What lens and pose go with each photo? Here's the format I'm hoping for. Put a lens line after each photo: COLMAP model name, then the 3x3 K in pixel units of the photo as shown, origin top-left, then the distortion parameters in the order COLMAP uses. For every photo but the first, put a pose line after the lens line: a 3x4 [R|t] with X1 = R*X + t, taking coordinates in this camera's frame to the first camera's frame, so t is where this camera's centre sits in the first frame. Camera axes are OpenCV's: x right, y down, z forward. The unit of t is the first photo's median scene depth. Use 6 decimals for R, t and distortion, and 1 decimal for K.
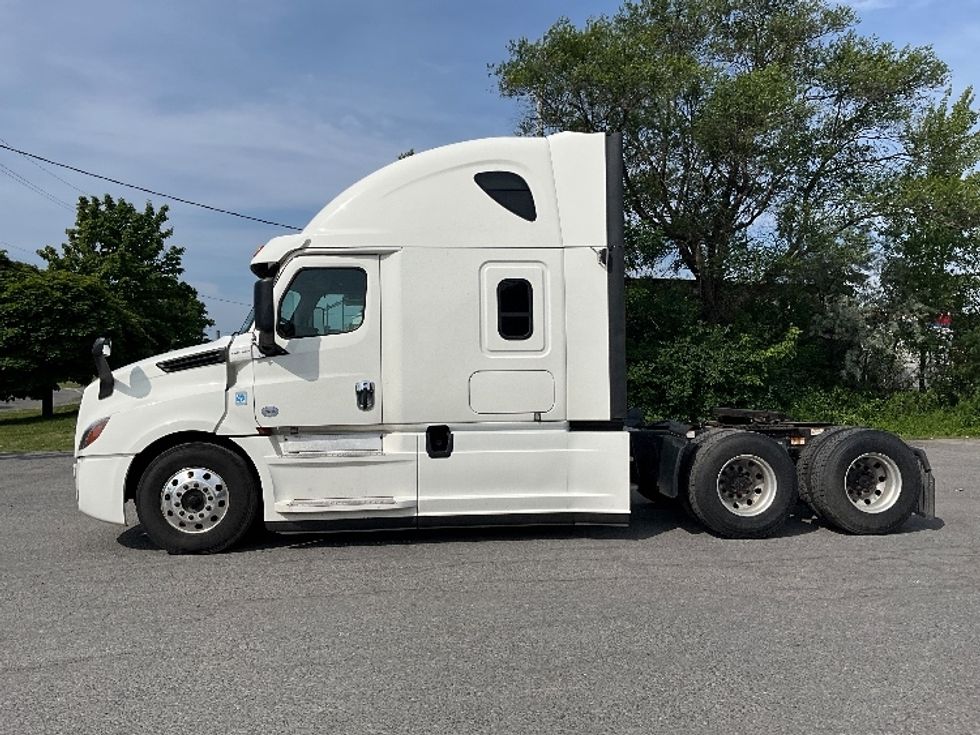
lens RADIAL K [[820.1, 0, 490.0], [0, 820.1, 367.5], [0, 0, 1]] dist [0.045203, -0.063737]
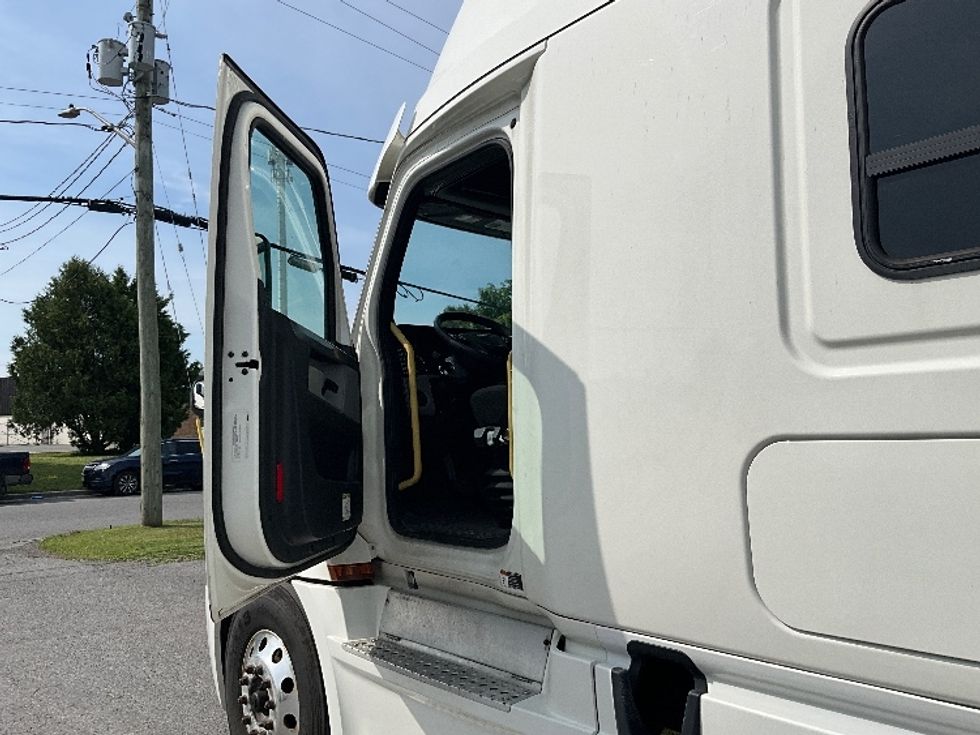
lens RADIAL K [[820.1, 0, 490.0], [0, 820.1, 367.5], [0, 0, 1]] dist [0.045203, -0.063737]
pose [[0.566921, -0.062811, -0.821374, 0.126296], [0.022943, 0.997906, -0.060475, -0.002804], [0.823453, 0.015440, 0.567175, 0.790928]]
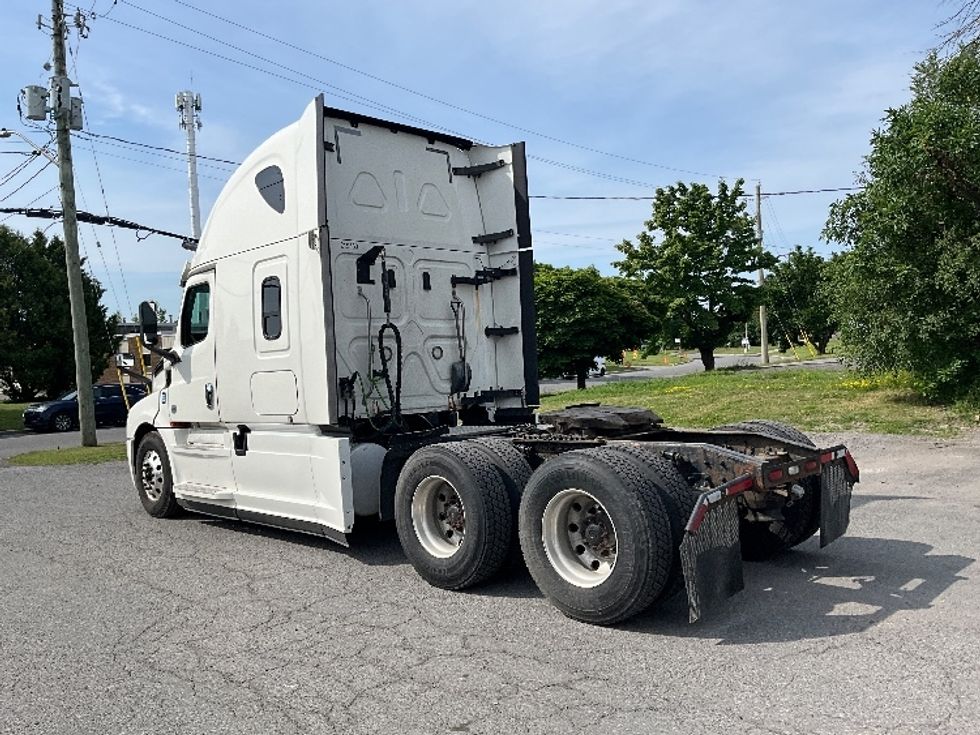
lens RADIAL K [[820.1, 0, 490.0], [0, 820.1, 367.5], [0, 0, 1]] dist [0.045203, -0.063737]
pose [[0.632022, -0.018284, -0.774735, 0.935113], [0.051338, 0.998513, 0.018316, -0.005509], [0.773248, -0.051349, 0.632021, 0.574420]]
